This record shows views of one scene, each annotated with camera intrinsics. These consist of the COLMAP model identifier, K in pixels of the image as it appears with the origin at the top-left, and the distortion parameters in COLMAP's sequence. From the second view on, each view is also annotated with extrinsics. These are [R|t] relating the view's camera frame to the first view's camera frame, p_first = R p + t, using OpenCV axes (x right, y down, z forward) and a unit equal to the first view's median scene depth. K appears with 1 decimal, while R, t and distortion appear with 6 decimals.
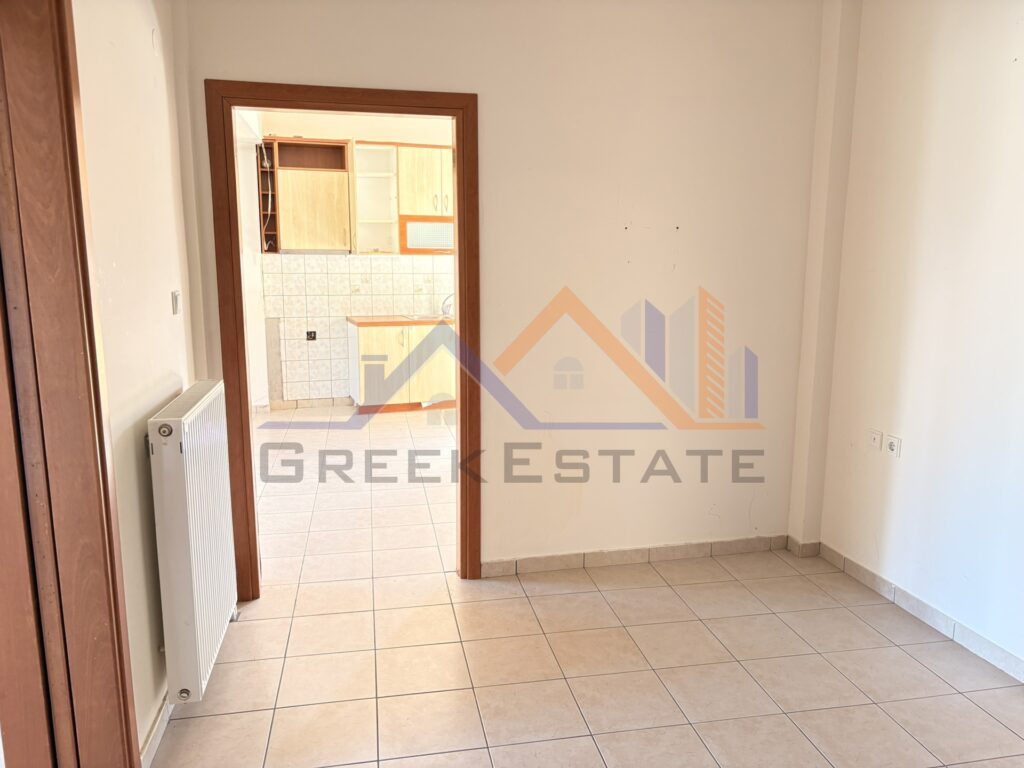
lens RADIAL K [[799.0, 0, 512.0], [0, 799.0, 384.0], [0, 0, 1]] dist [0.034641, -0.002615]
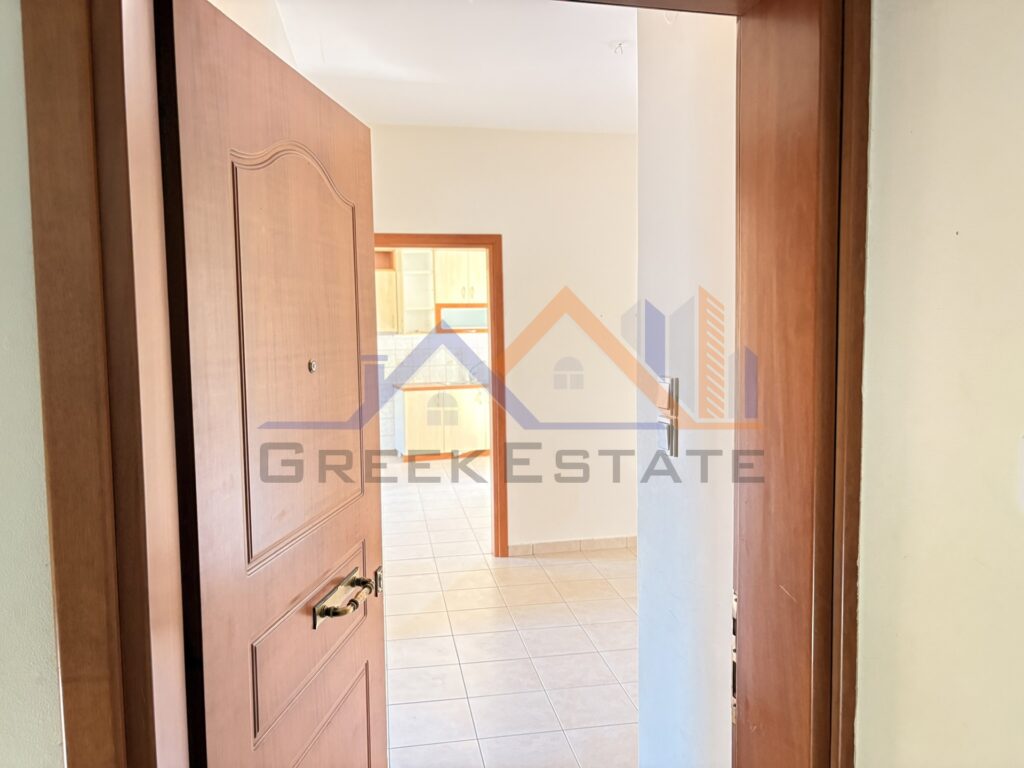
lens RADIAL K [[768.6, 0, 512.0], [0, 768.6, 384.0], [0, 0, 1]] dist [0.029228, -0.005535]
pose [[0.999640, -0.020903, -0.016837, -0.001294], [0.019302, 0.995737, -0.090200, 0.029891], [0.018650, 0.089843, 0.995781, -0.208795]]
